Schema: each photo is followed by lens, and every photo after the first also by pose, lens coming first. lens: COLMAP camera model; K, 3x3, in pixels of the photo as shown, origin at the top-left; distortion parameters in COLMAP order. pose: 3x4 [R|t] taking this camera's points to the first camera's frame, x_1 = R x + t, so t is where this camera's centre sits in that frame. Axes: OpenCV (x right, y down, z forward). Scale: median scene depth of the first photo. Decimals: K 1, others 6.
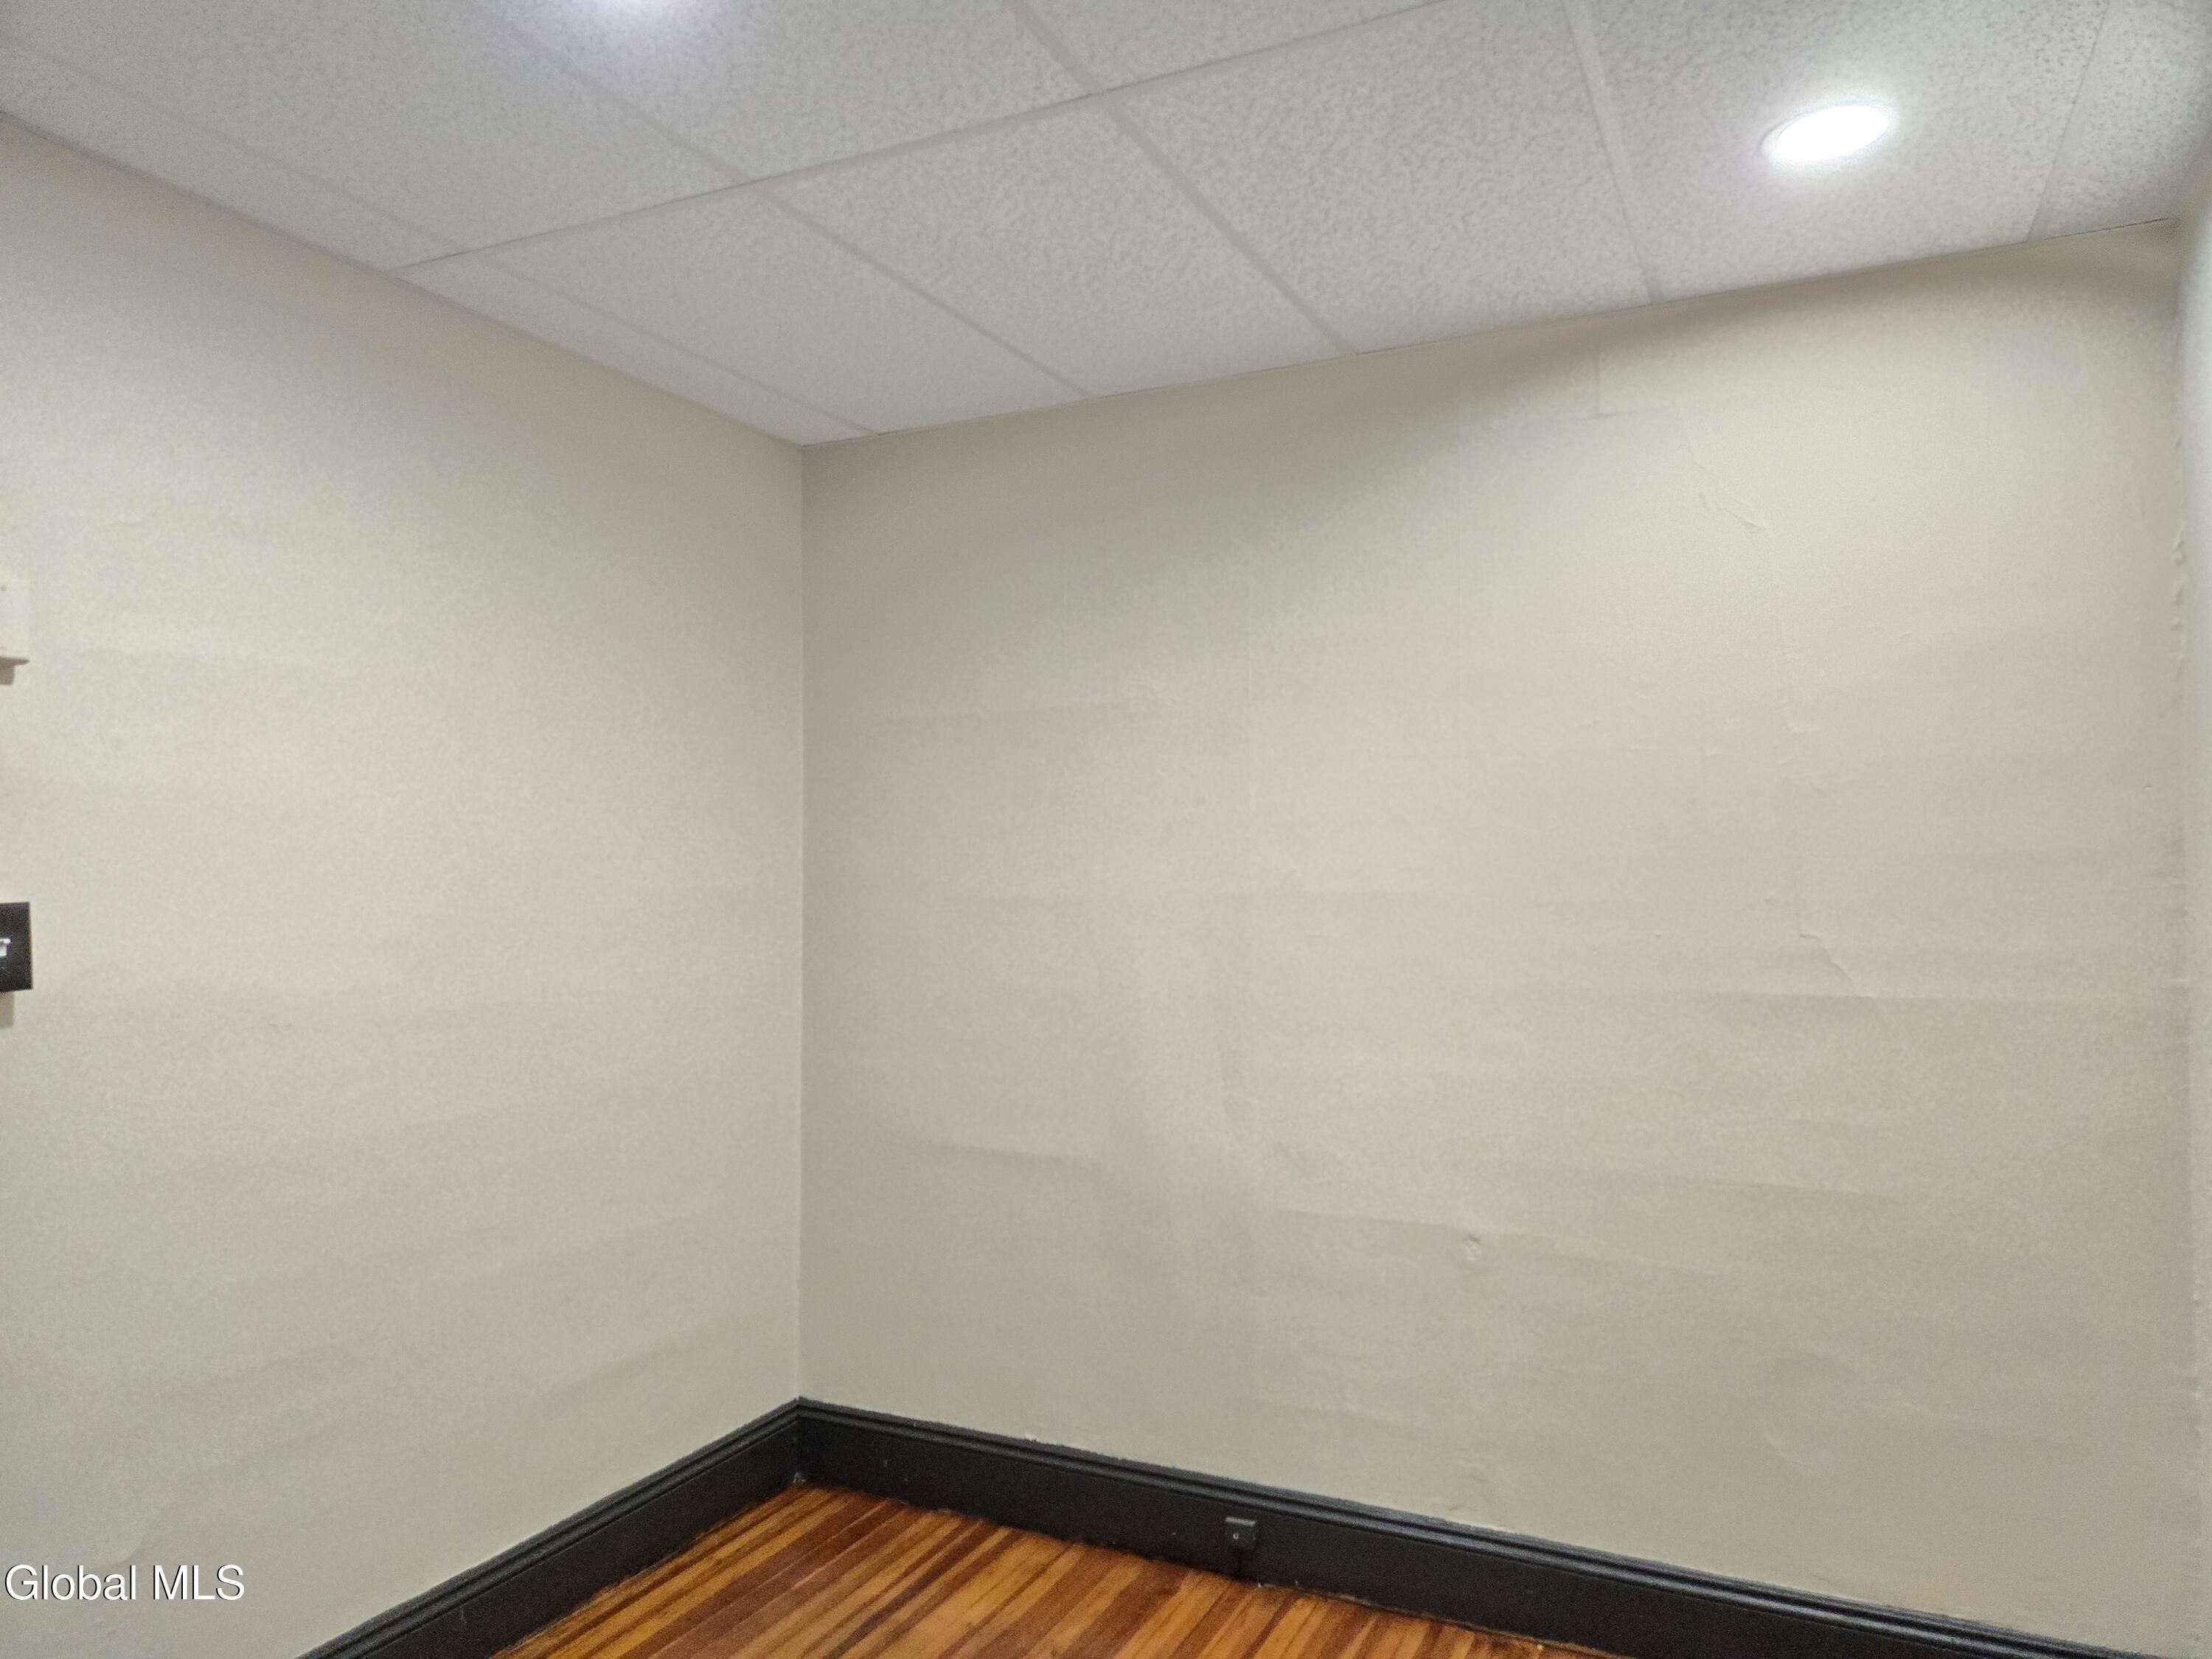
lens RADIAL K [[1480.2, 0, 1097.5], [0, 1480.2, 831.8], [0, 0, 1]] dist [0.072242, -0.060375]
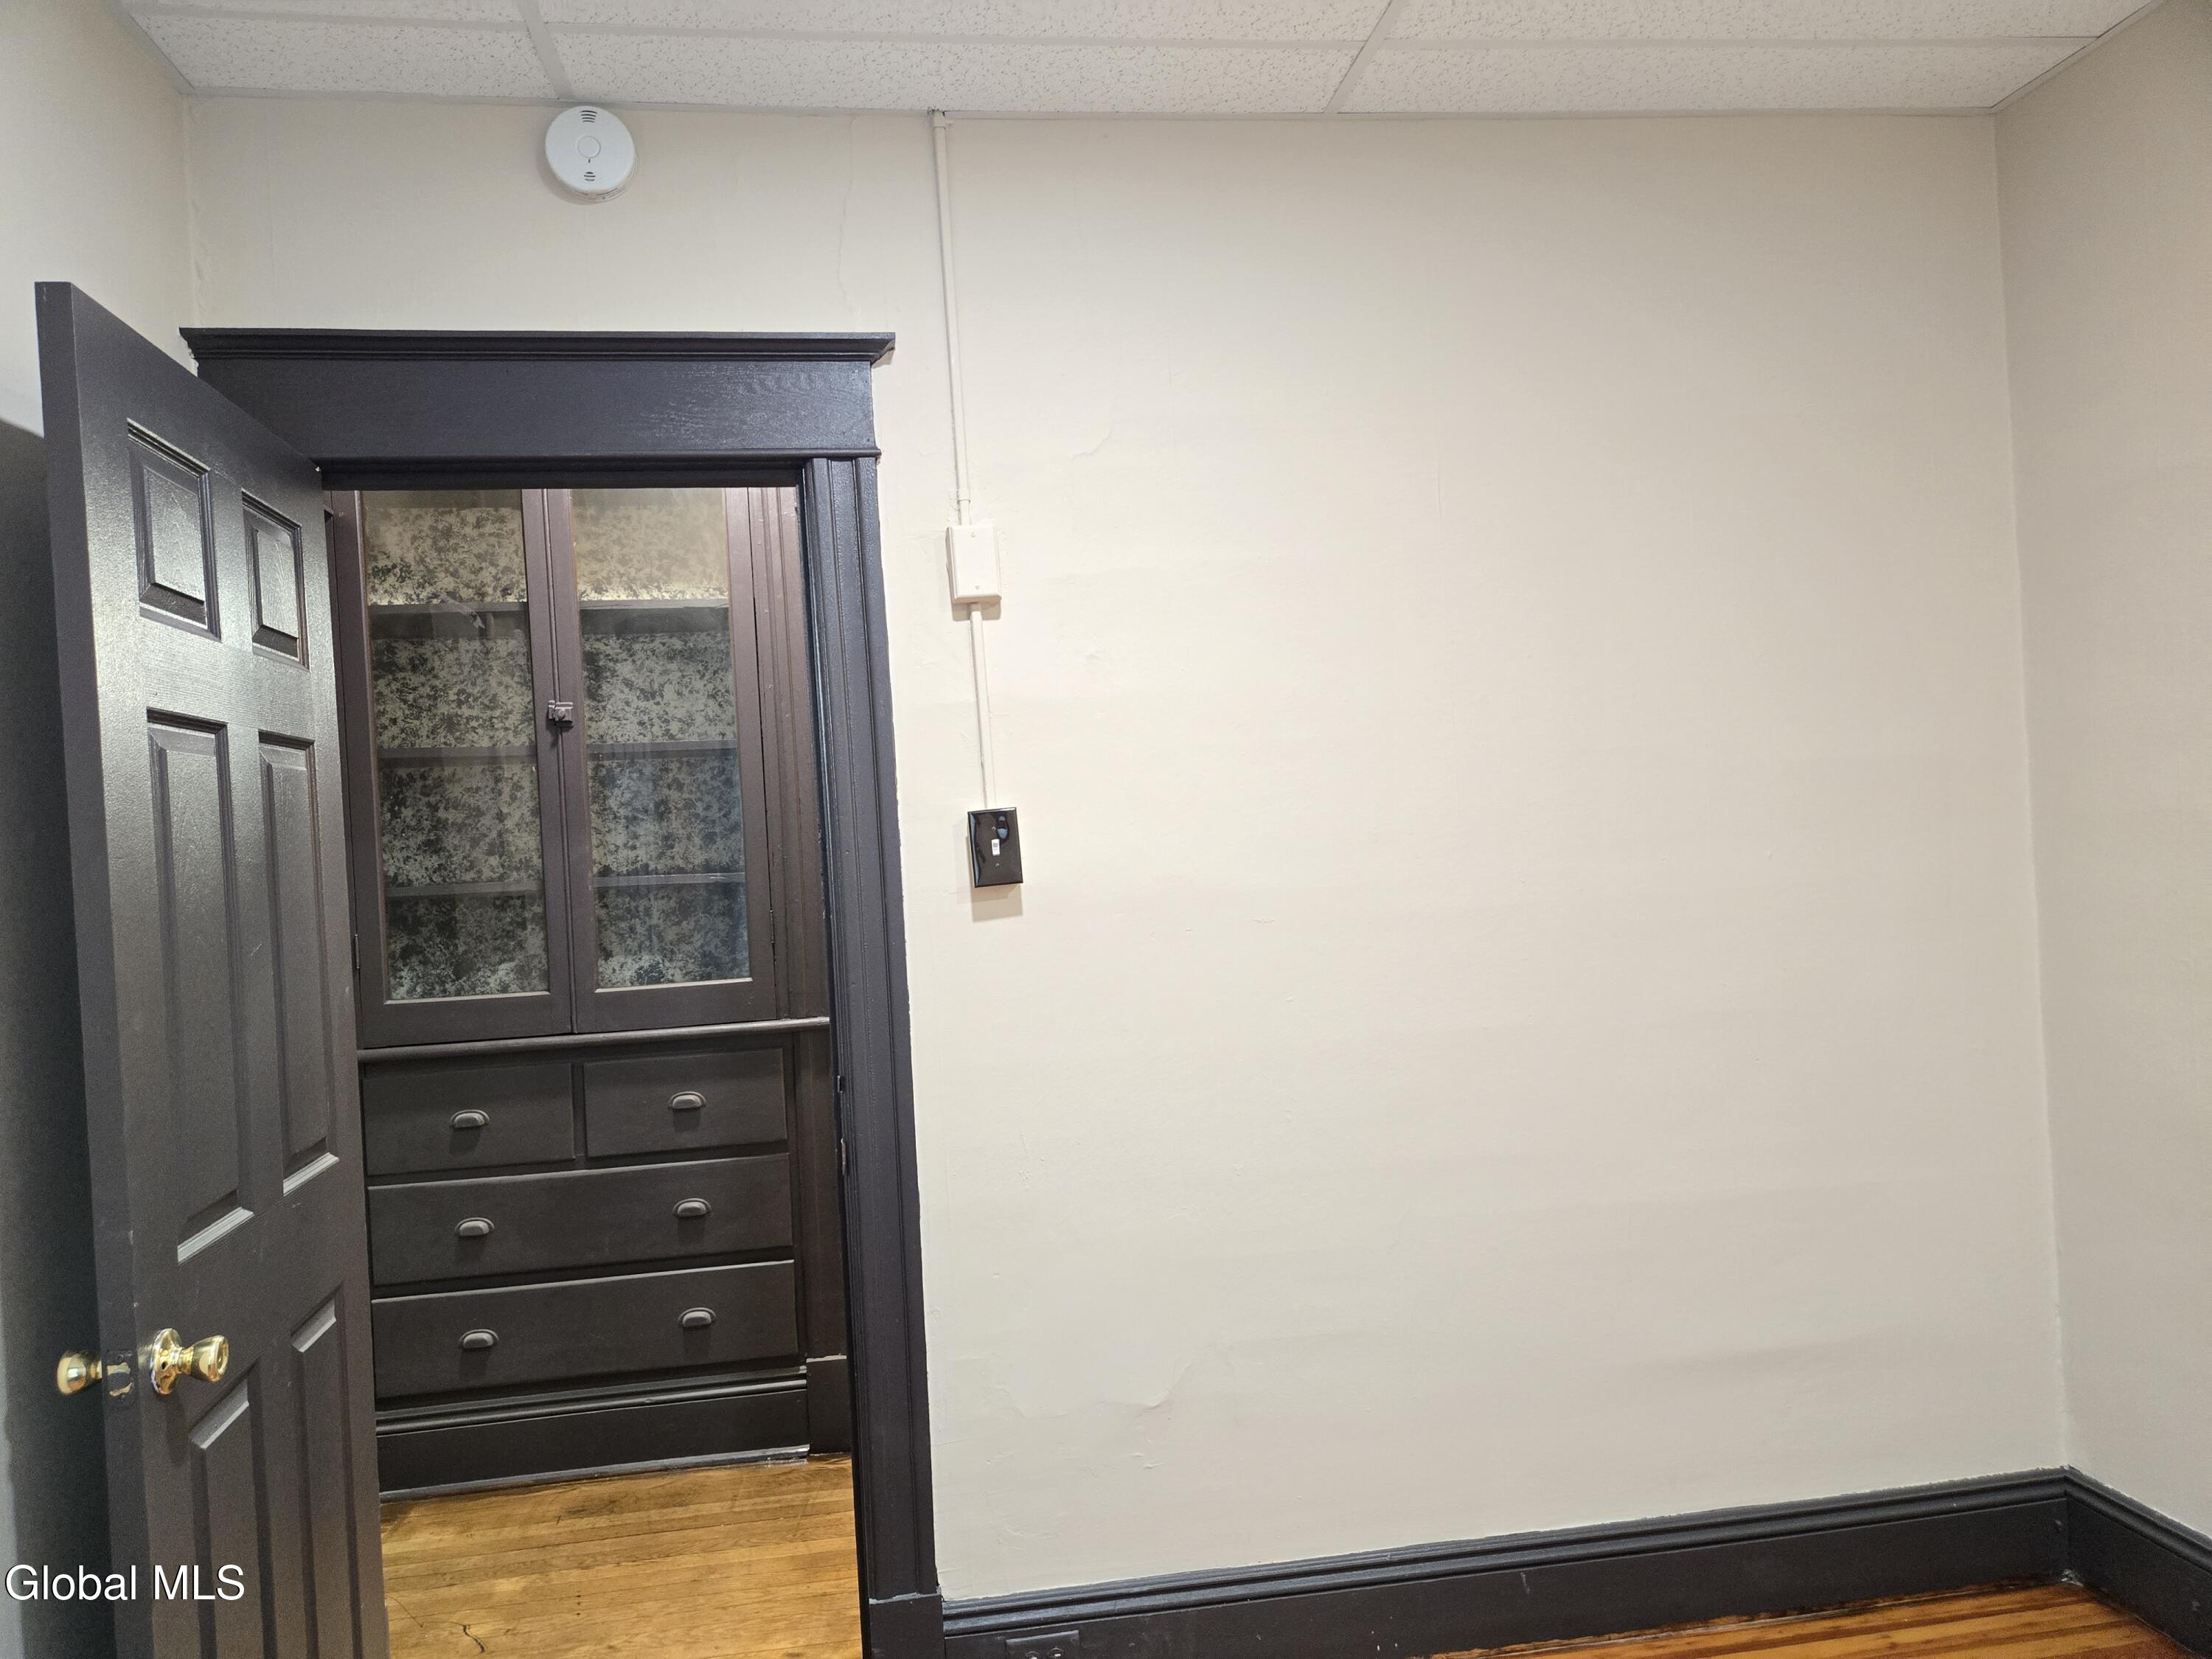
lens RADIAL K [[1480.2, 0, 1096.0], [0, 1480.2, 841.1], [0, 0, 1]] dist [0.072242, -0.060375]
pose [[0.553272, -0.025283, -0.832617, 0.156618], [0.080908, 0.996444, 0.023506, 0.030930], [0.829062, -0.080371, 0.553350, 0.262005]]
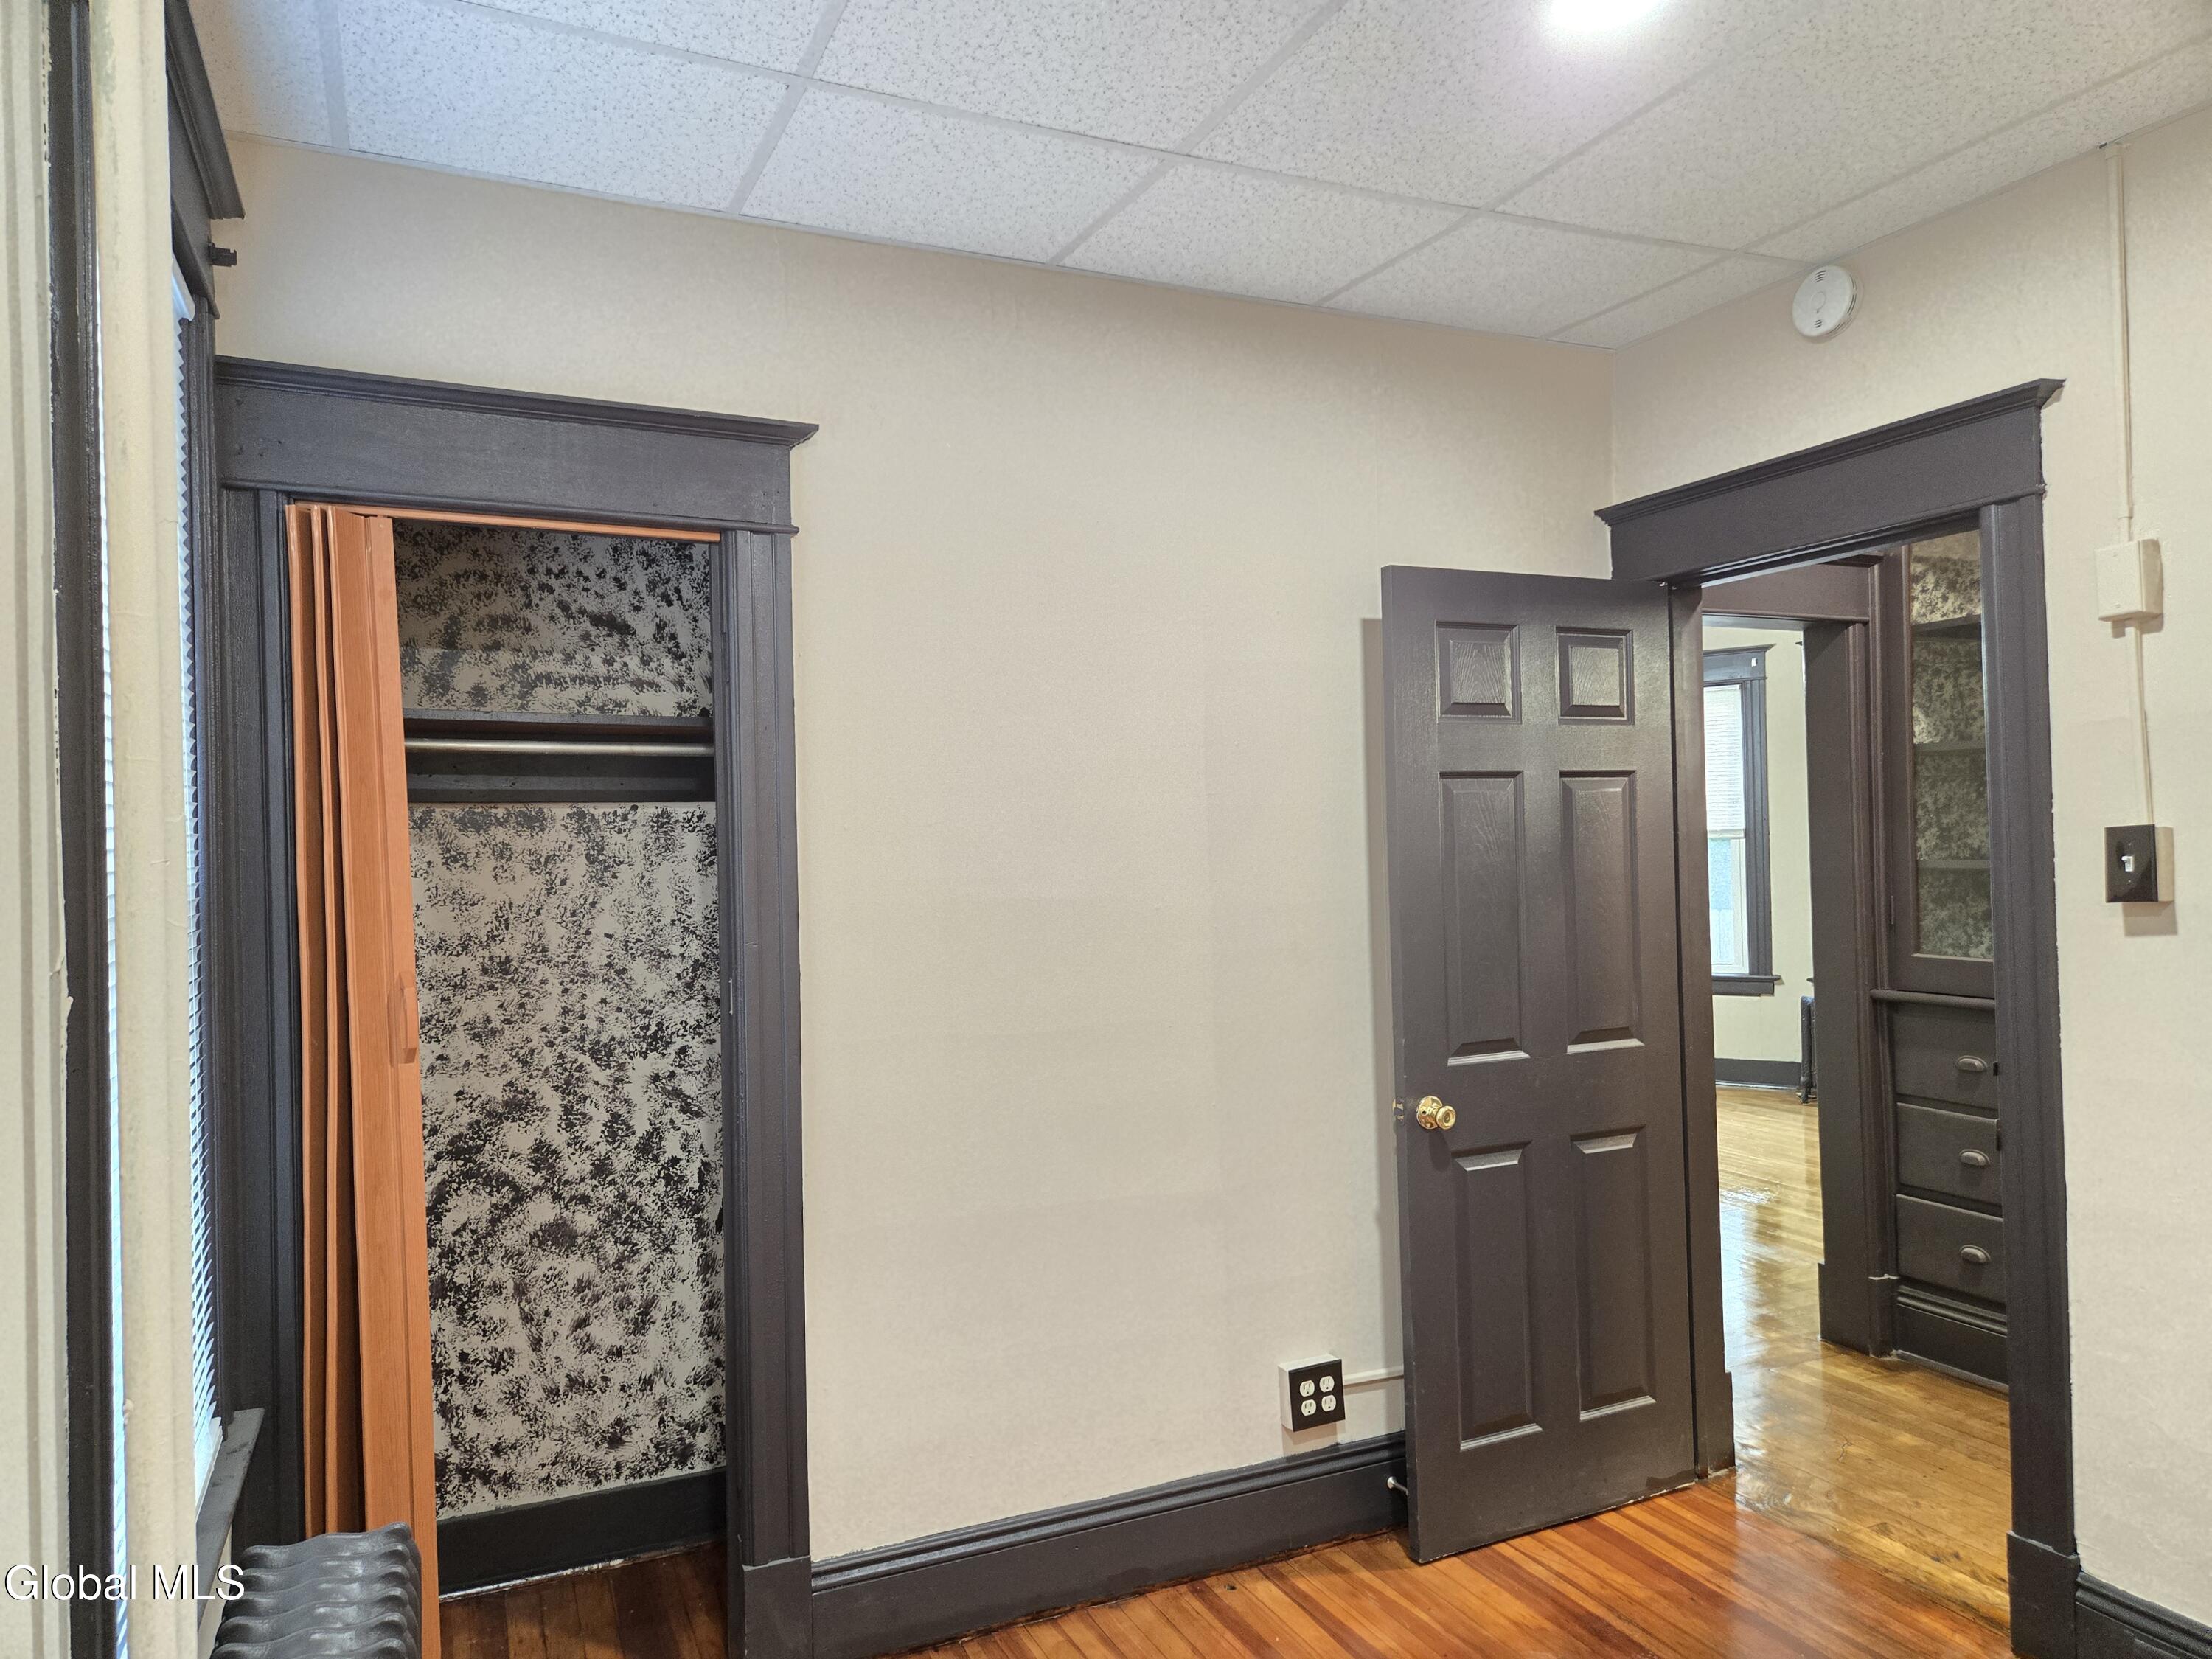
lens RADIAL K [[1480.2, 0, 1108.2], [0, 1480.2, 834.4], [0, 0, 1]] dist [0.072242, -0.060375]
pose [[-0.634432, 0.009204, -0.772924, 0.409291], [0.049665, 0.998348, -0.028878, 0.029078], [0.771381, -0.056708, -0.633841, 0.692518]]
